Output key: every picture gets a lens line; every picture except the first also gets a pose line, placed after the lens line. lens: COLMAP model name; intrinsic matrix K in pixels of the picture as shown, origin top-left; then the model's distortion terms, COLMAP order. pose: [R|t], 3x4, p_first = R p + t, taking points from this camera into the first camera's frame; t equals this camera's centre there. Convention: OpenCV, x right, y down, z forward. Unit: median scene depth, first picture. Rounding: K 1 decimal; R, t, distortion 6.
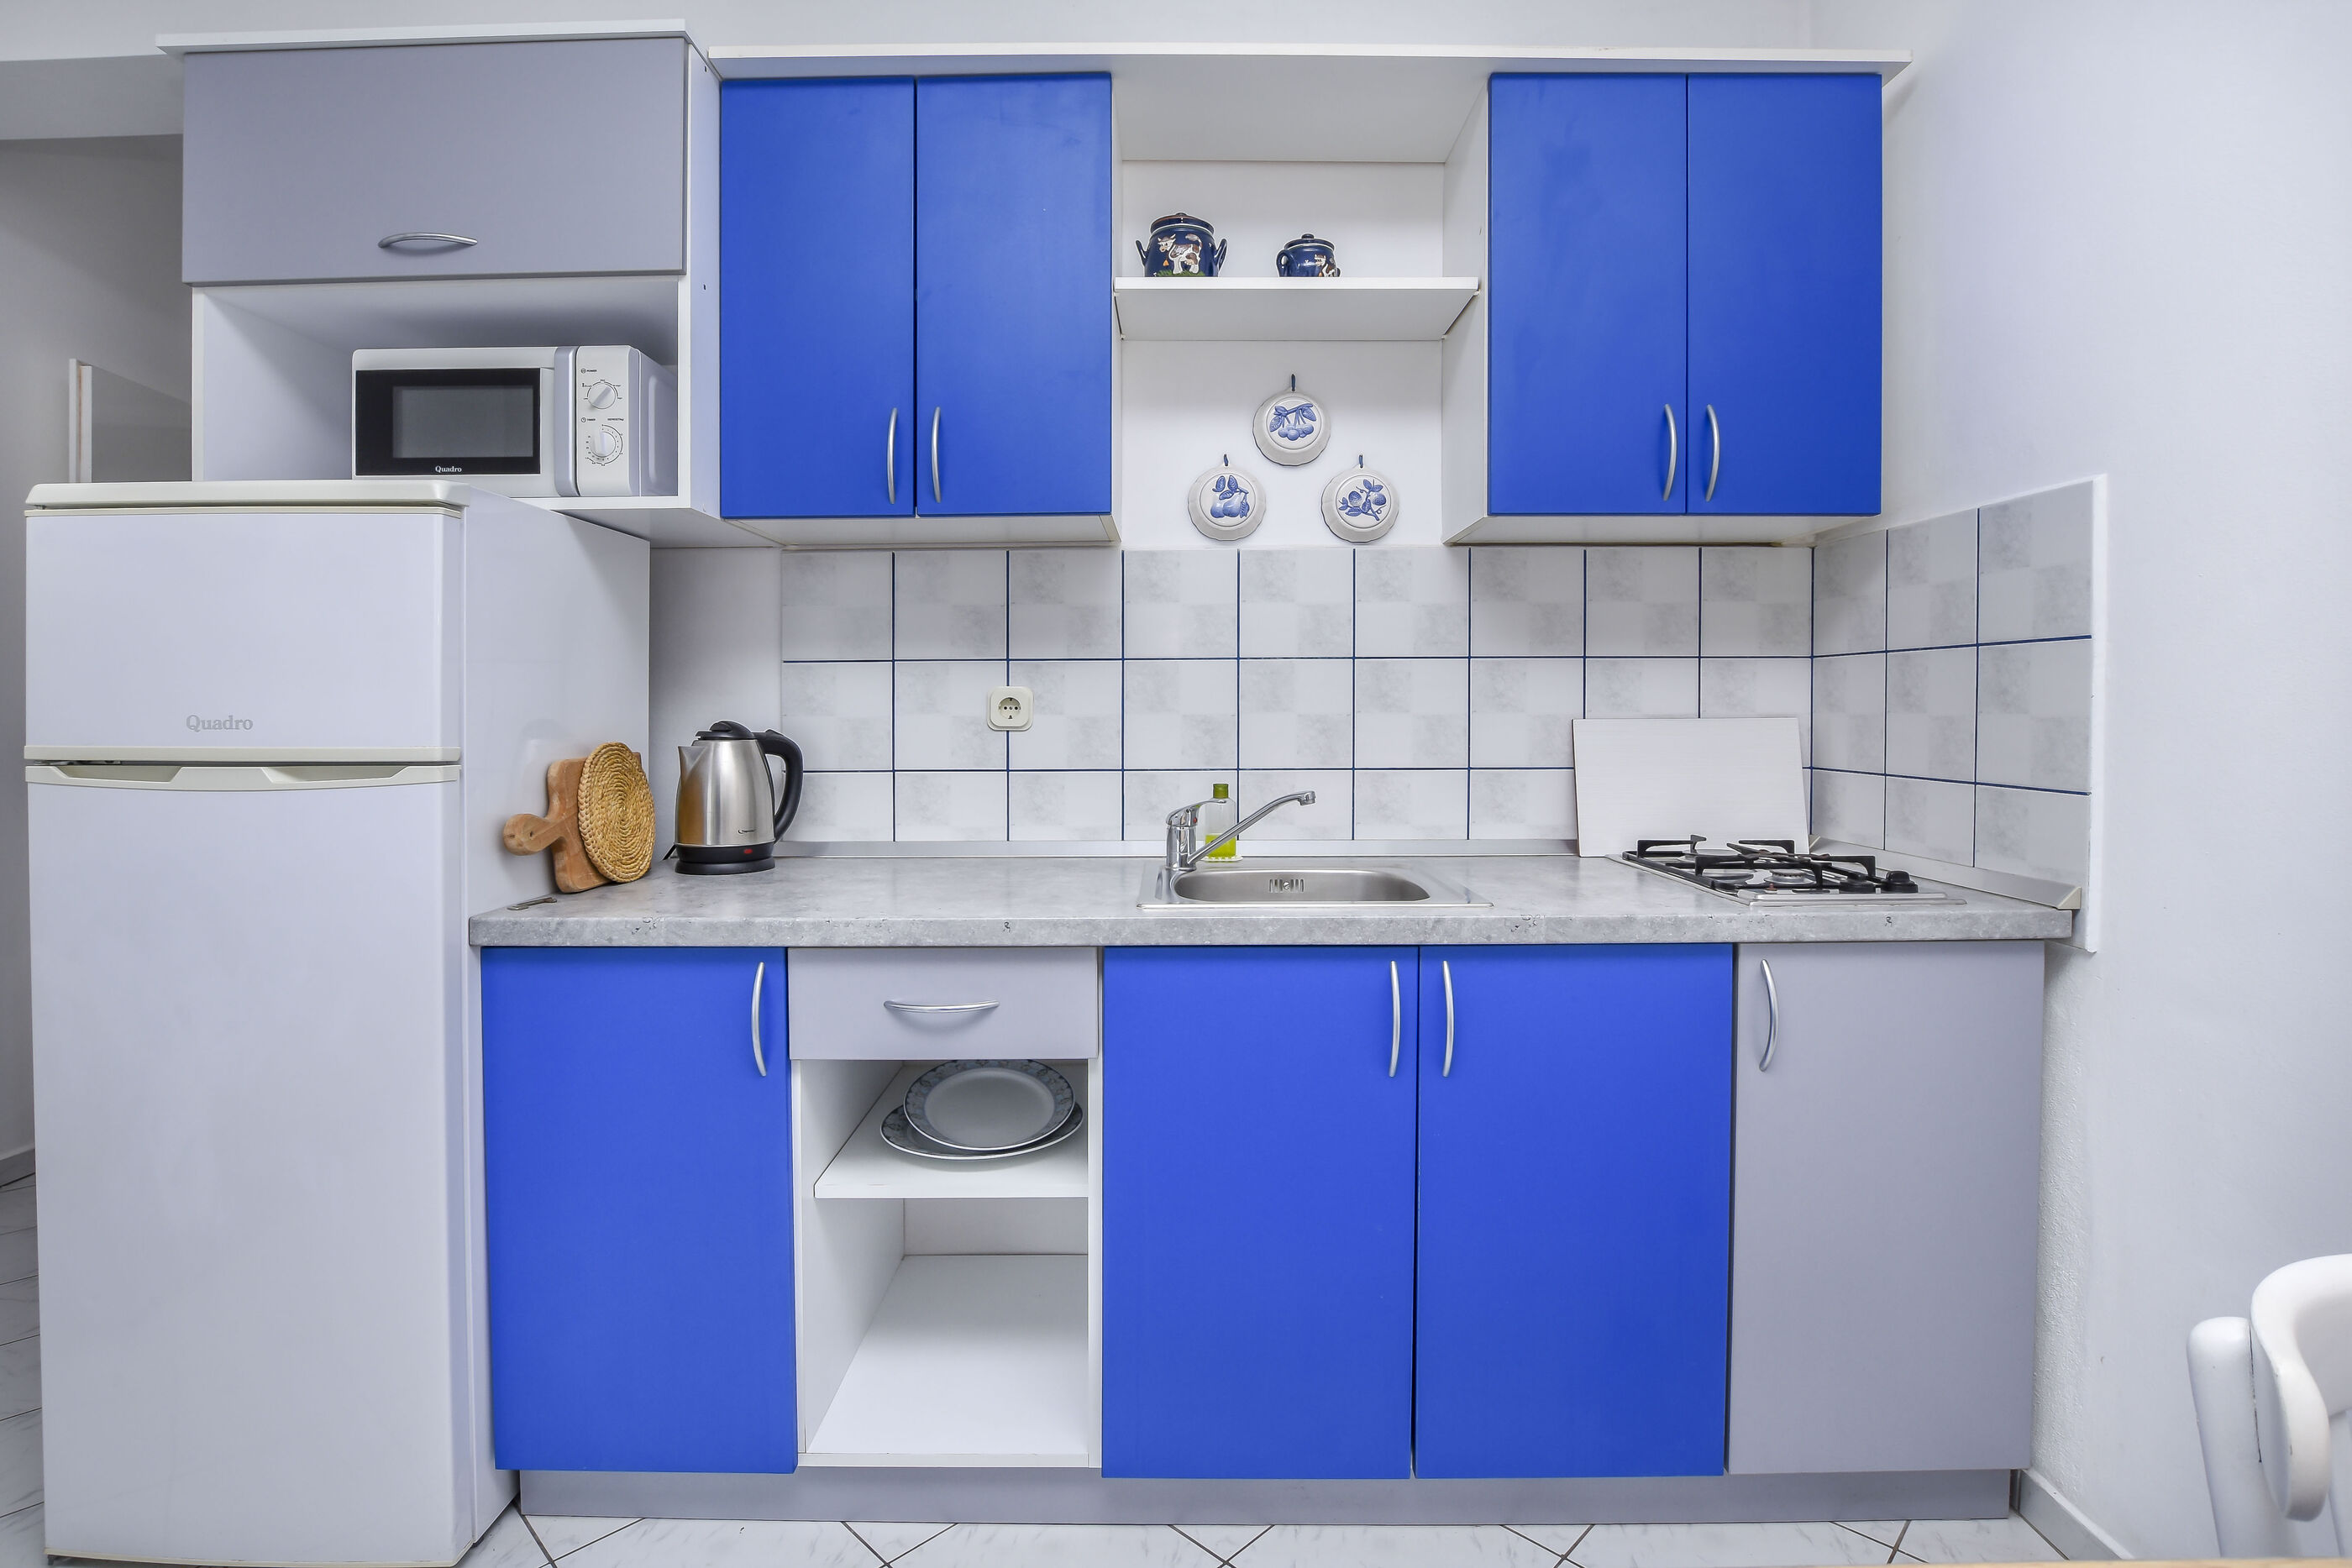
lens RADIAL K [[1126.6, 0, 1174.1], [0, 1126.6, 716.7], [0, 0, 1]] dist [-0.028292, -0.000112]
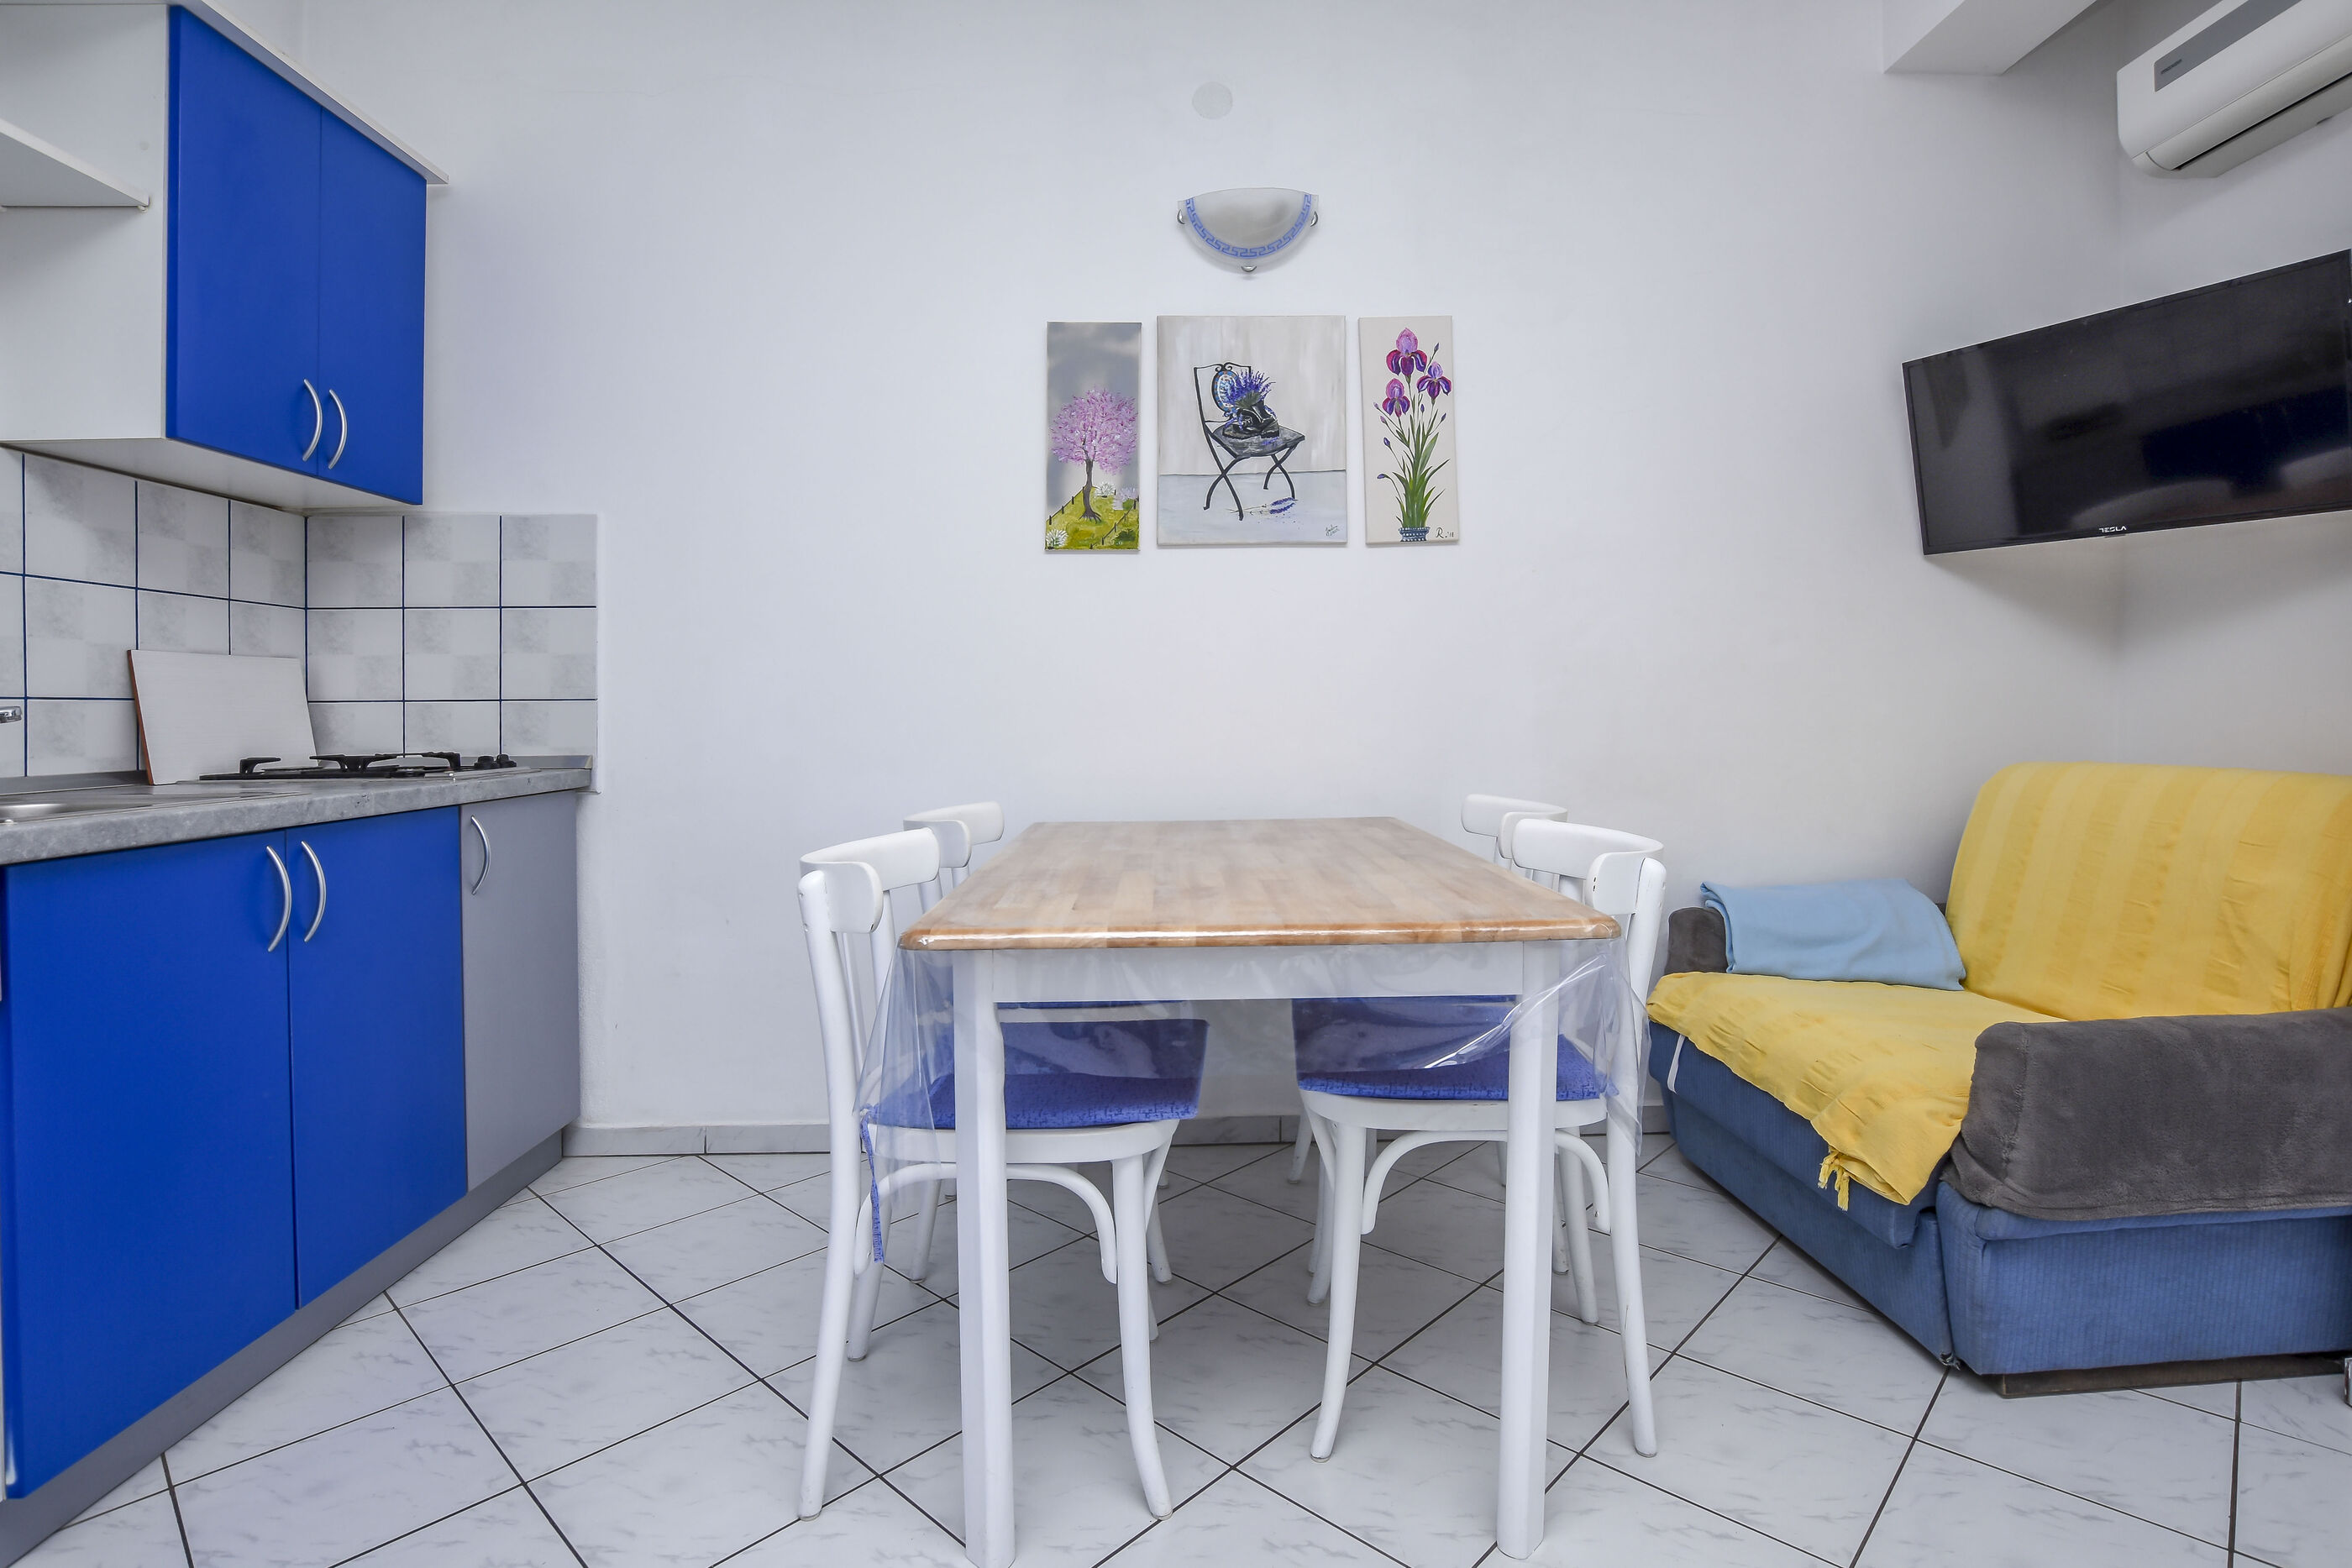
lens RADIAL K [[1126.6, 0, 1174.1], [0, 1126.6, 716.7], [0, 0, 1]] dist [-0.028292, -0.000112]
pose [[-0.010749, -0.004356, 0.999933, -0.754437], [0.012706, 0.999909, 0.004493, 0.083391], [-0.999861, 0.012753, -0.010693, 0.107586]]
